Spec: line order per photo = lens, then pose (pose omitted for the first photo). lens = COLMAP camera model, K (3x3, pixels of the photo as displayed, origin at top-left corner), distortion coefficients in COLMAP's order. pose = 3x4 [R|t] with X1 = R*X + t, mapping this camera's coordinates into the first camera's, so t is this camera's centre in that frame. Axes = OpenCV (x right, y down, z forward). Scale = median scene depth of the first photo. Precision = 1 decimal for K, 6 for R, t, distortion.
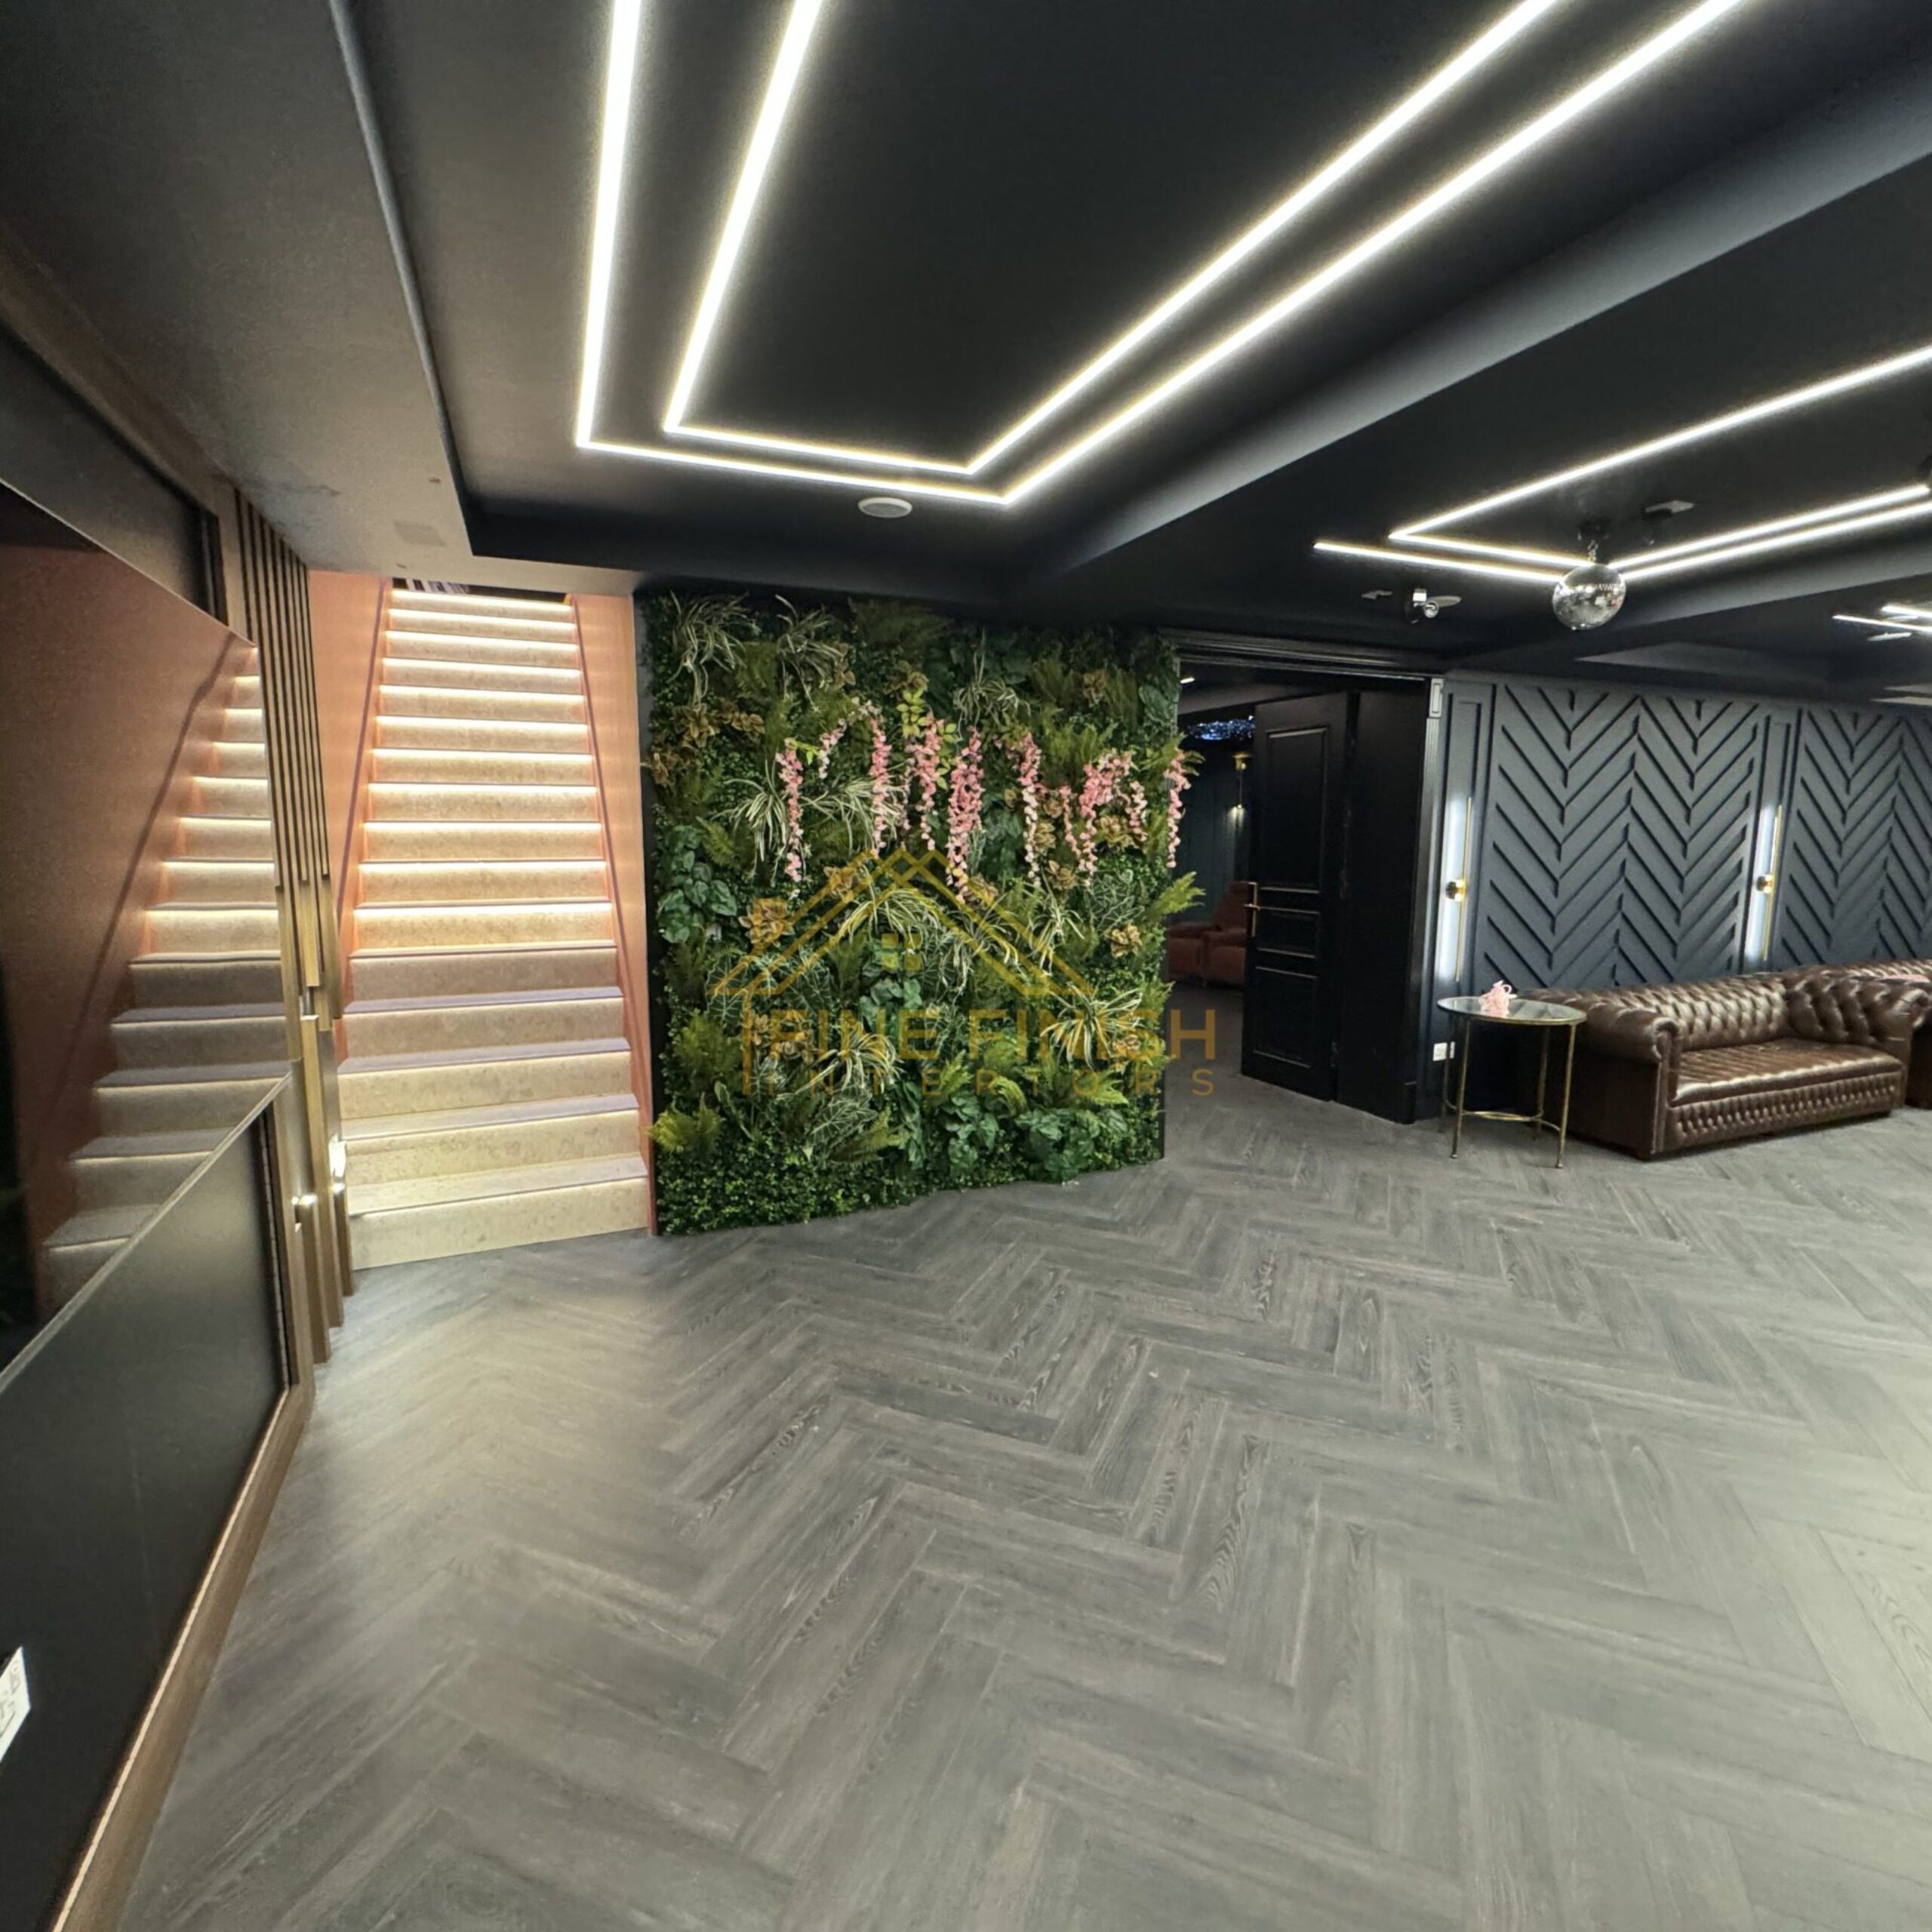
lens RADIAL K [[1022.7, 0, 967.5], [0, 1022.7, 966.6], [0, 0, 1]] dist [-0.002001, 0.001485]
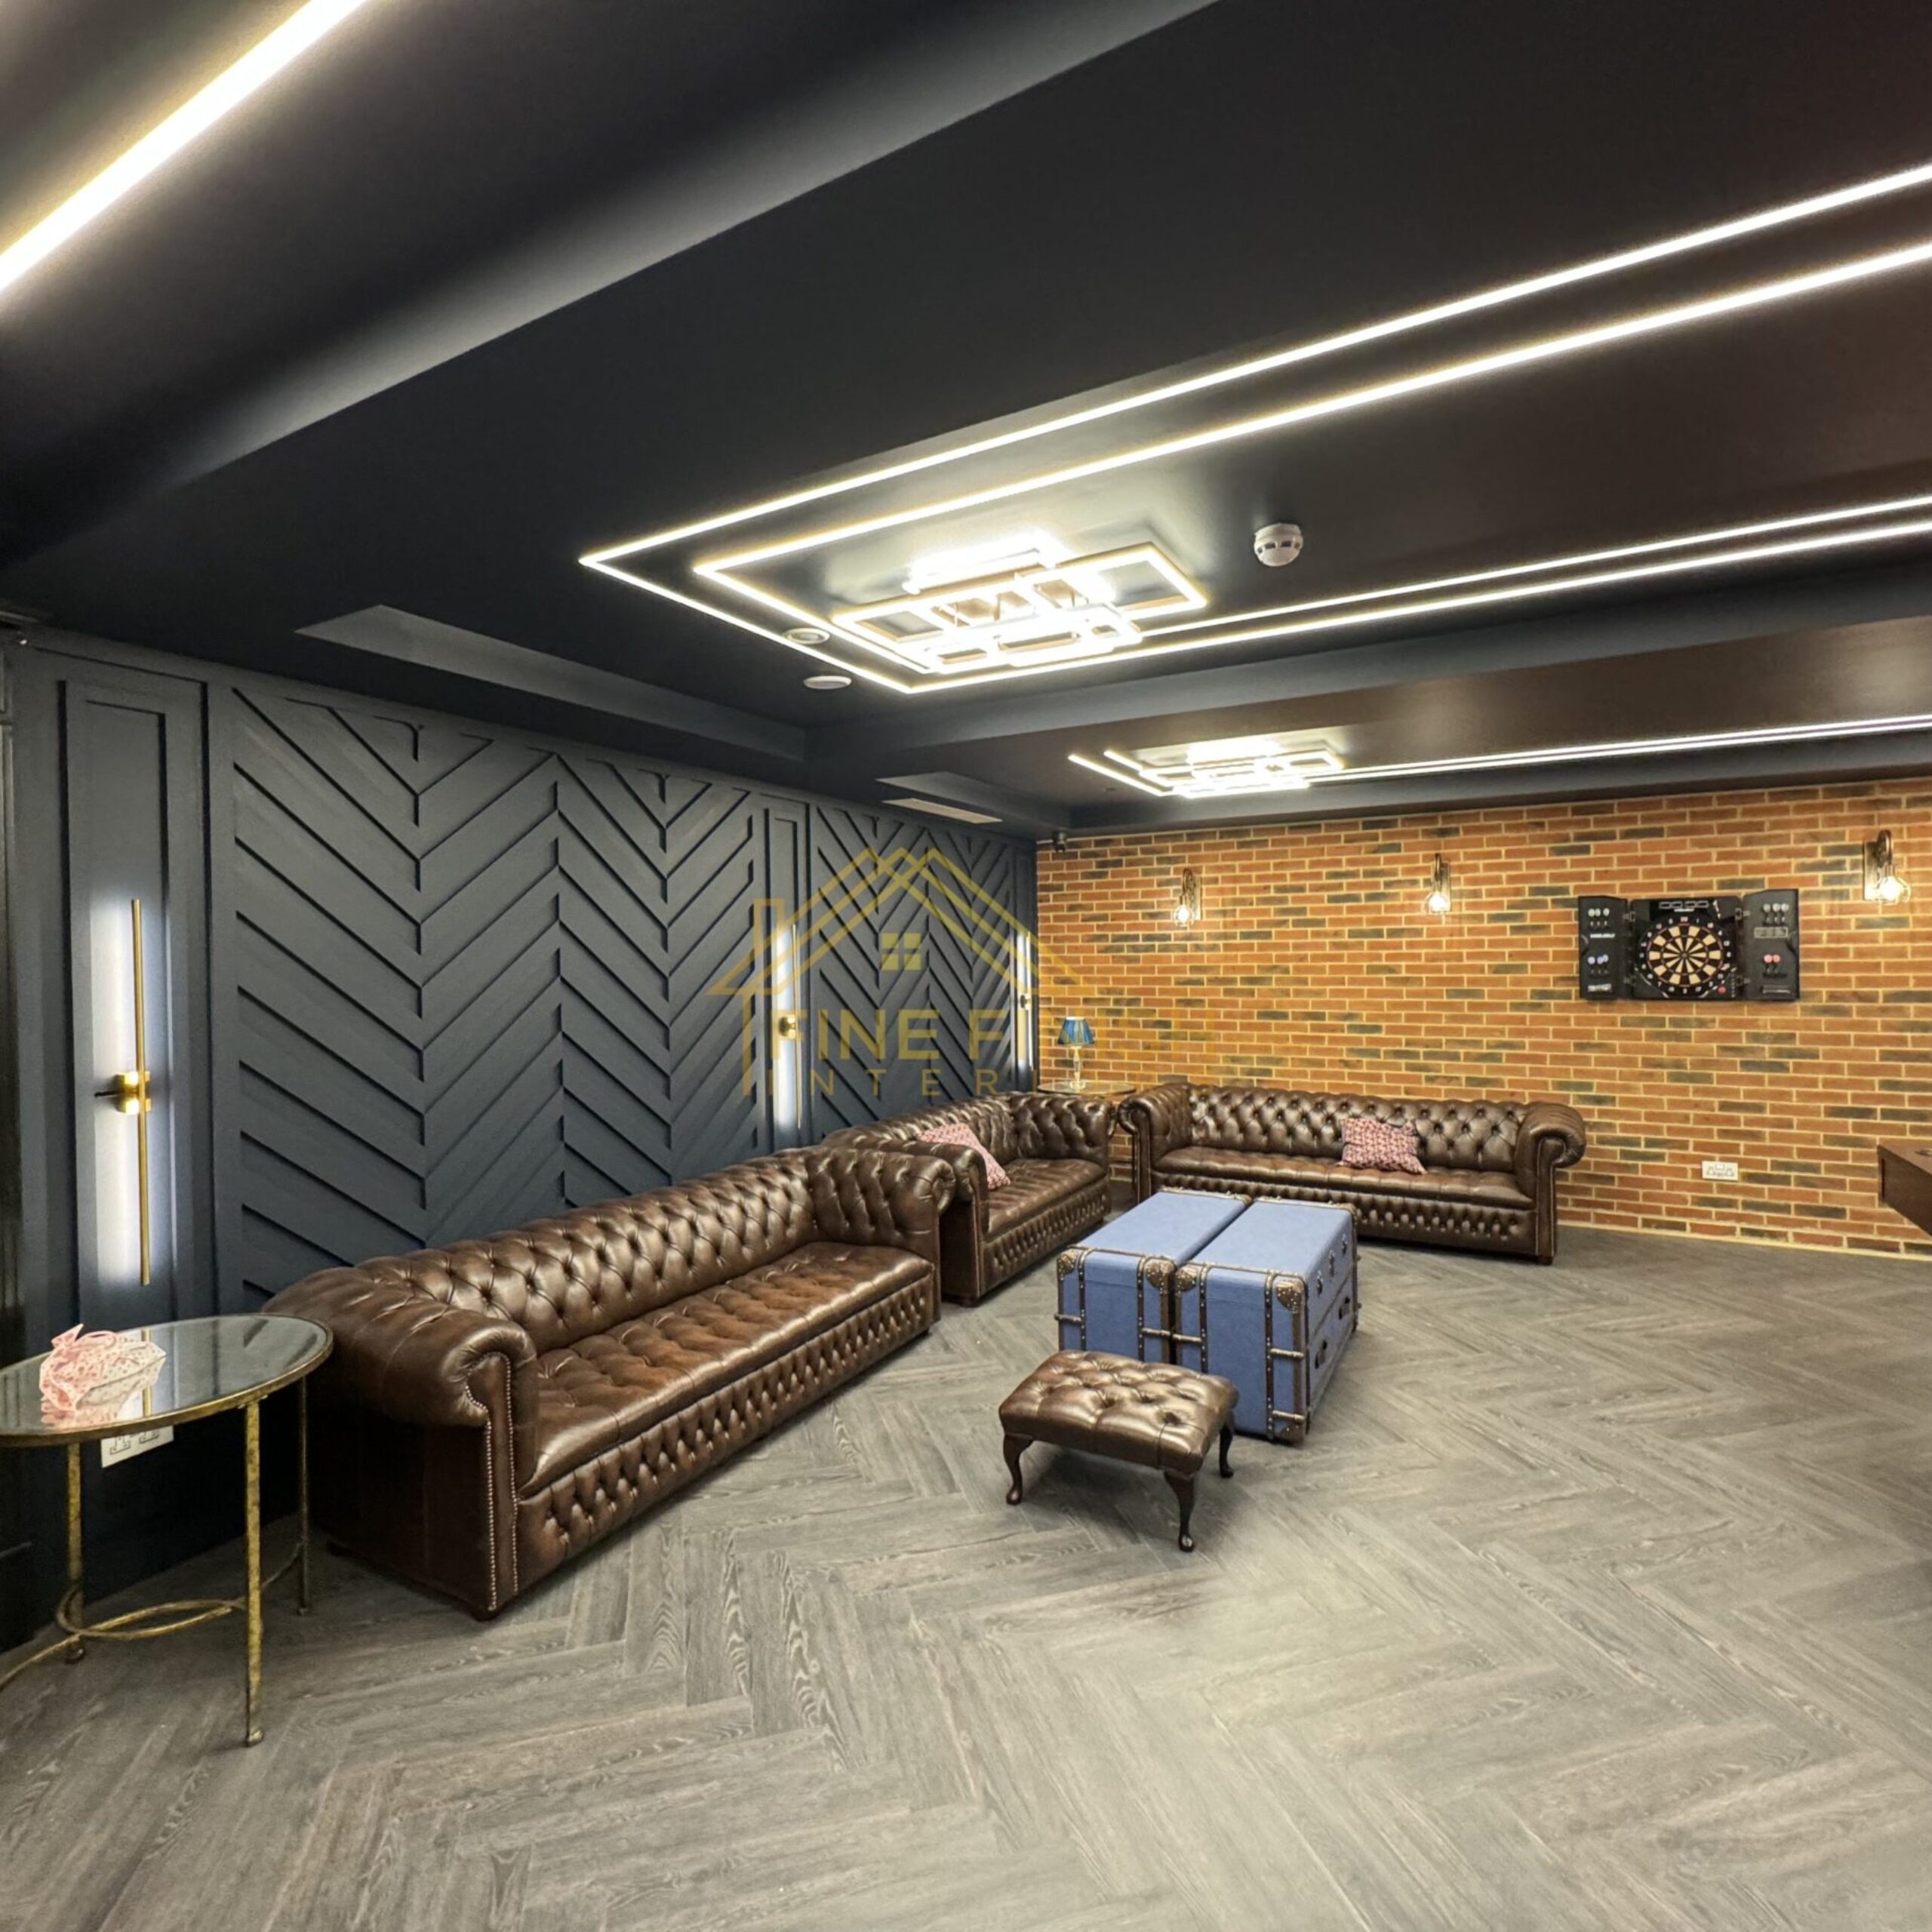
lens RADIAL K [[1022.7, 0, 965.5], [0, 1022.7, 957.8], [0, 0, 1]] dist [-0.002001, 0.001485]
pose [[0.781491, -0.015866, 0.623714, 0.611553], [0.102054, 0.989463, -0.102699, -0.059972], [-0.615513, 0.143911, 0.774876, 0.485276]]
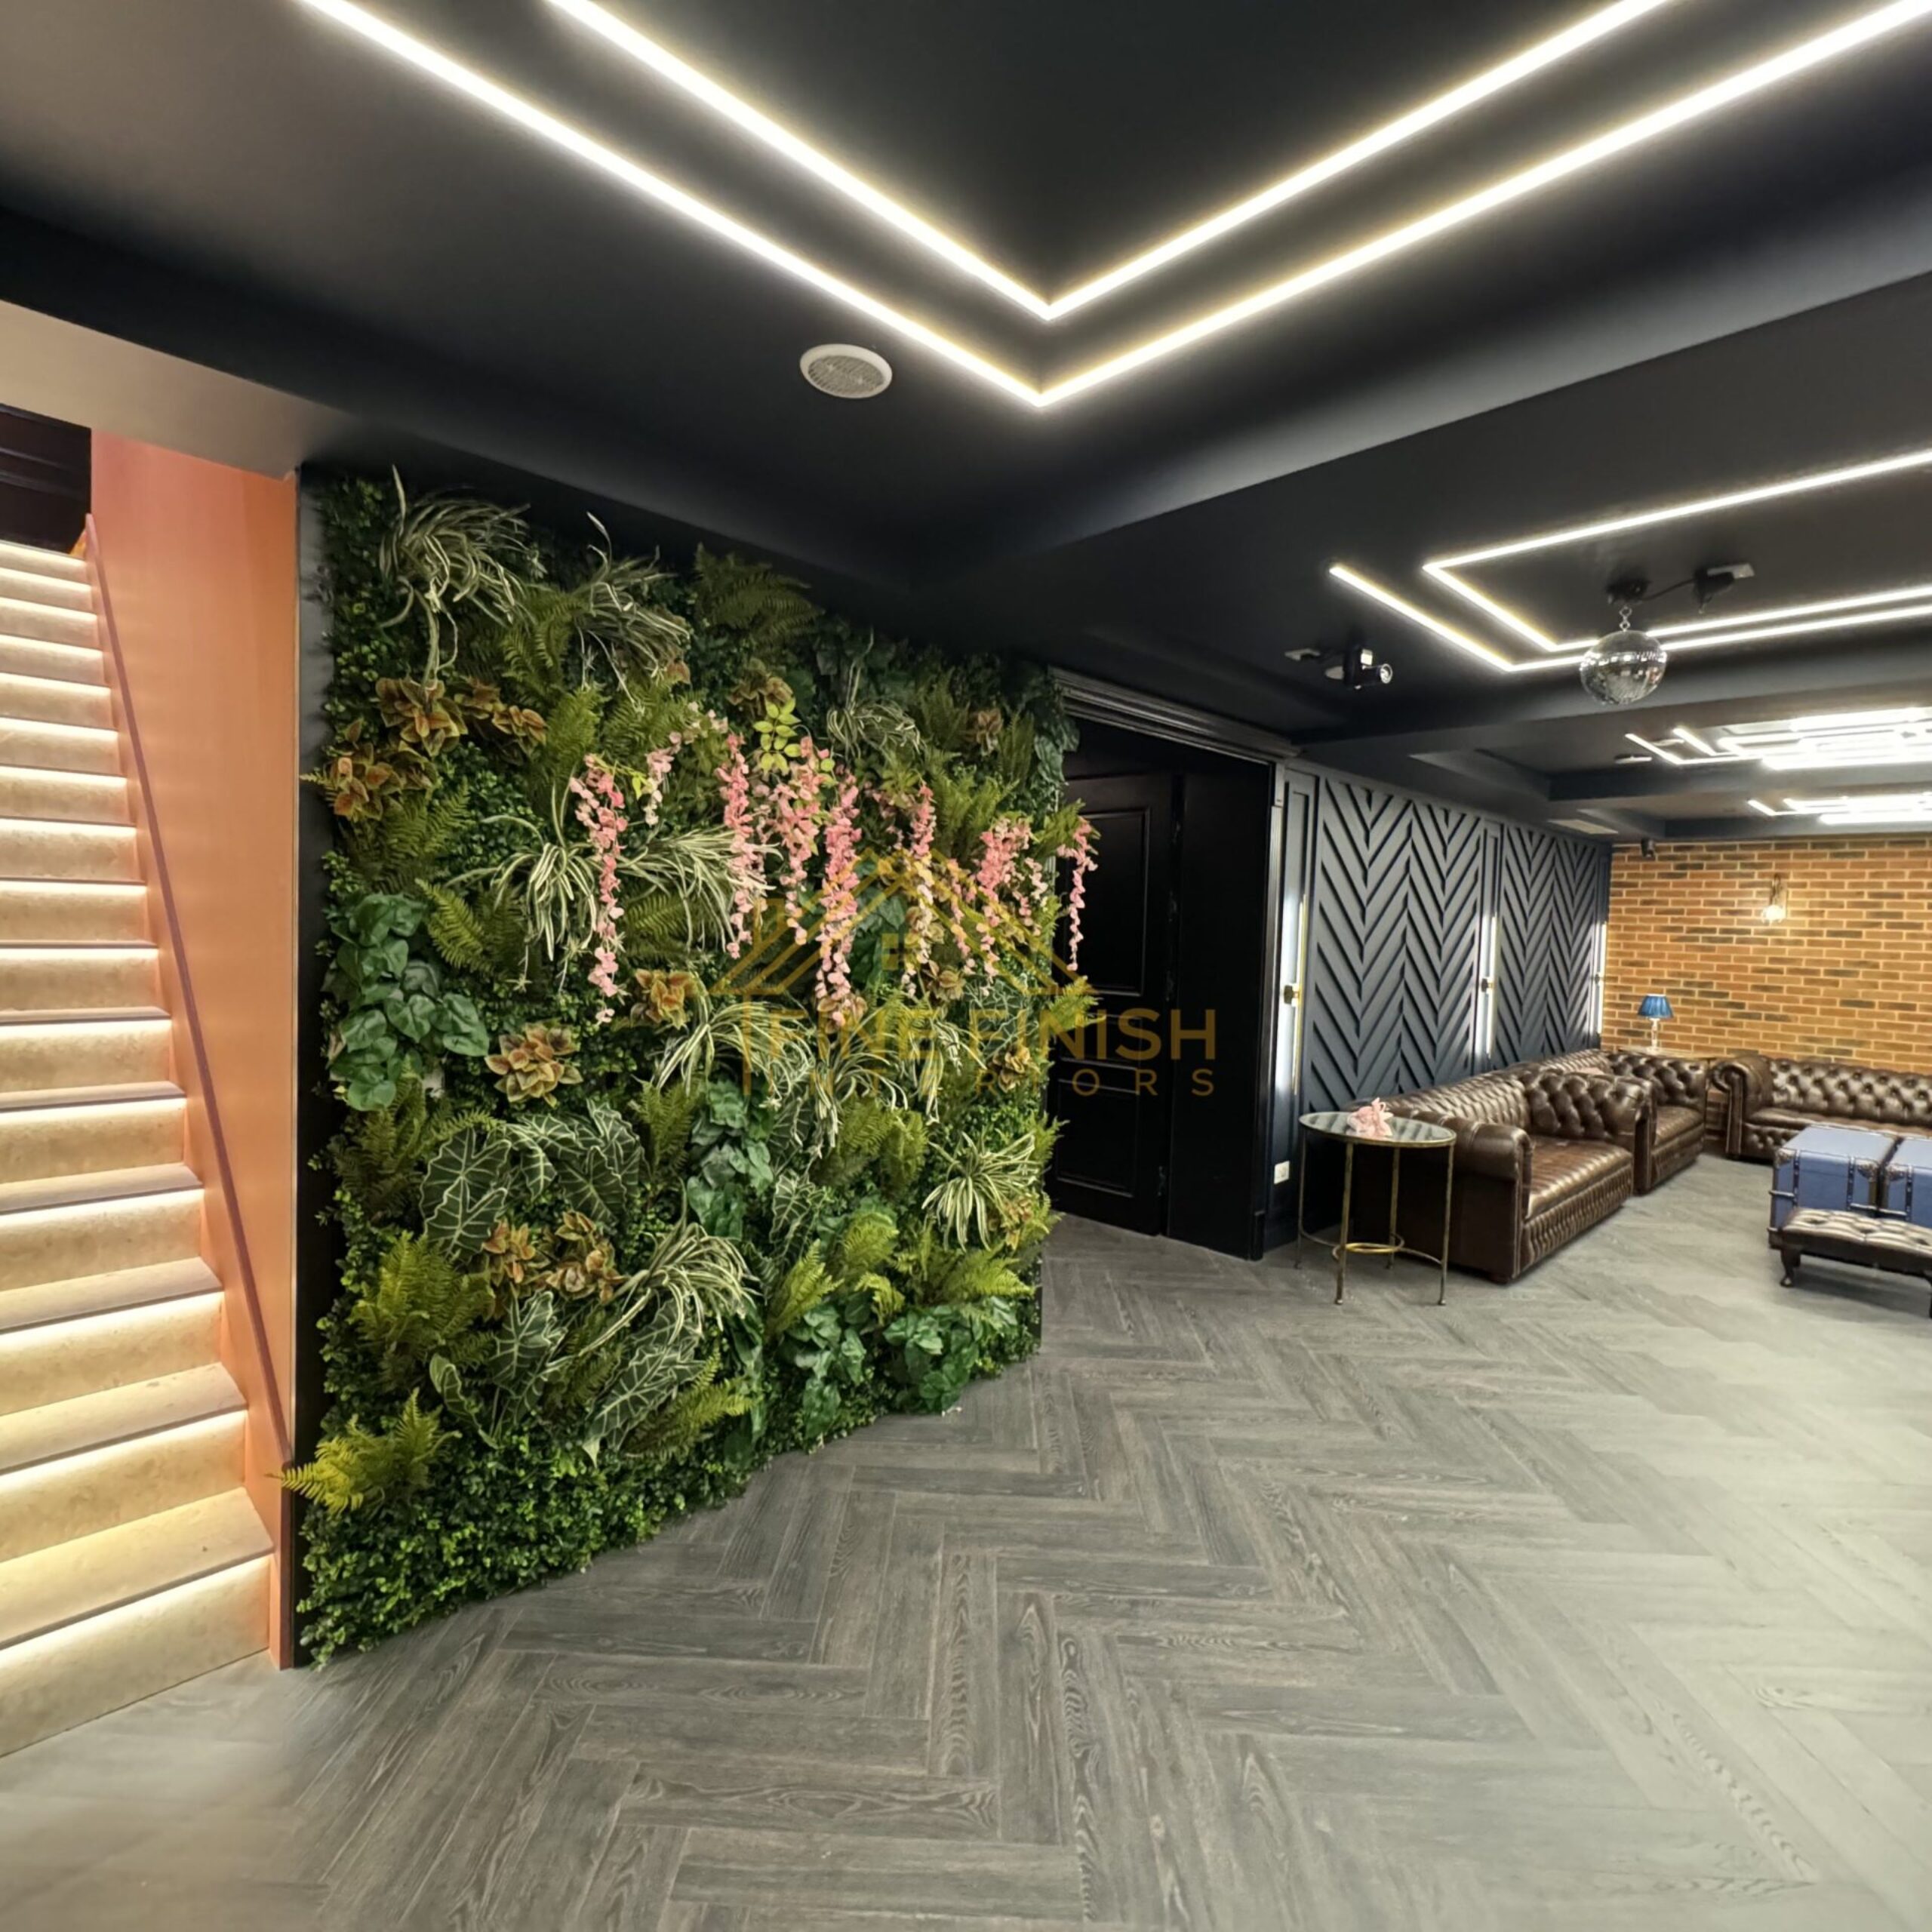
lens RADIAL K [[1022.7, 0, 966.6], [0, 1022.7, 963.5], [0, 0, 1]] dist [-0.002001, 0.001485]
pose [[0.928974, 0.010510, 0.369995, -0.164173], [0.021700, 0.996331, -0.082784, -0.041582], [-0.369508, 0.084933, 0.925338, 0.326182]]
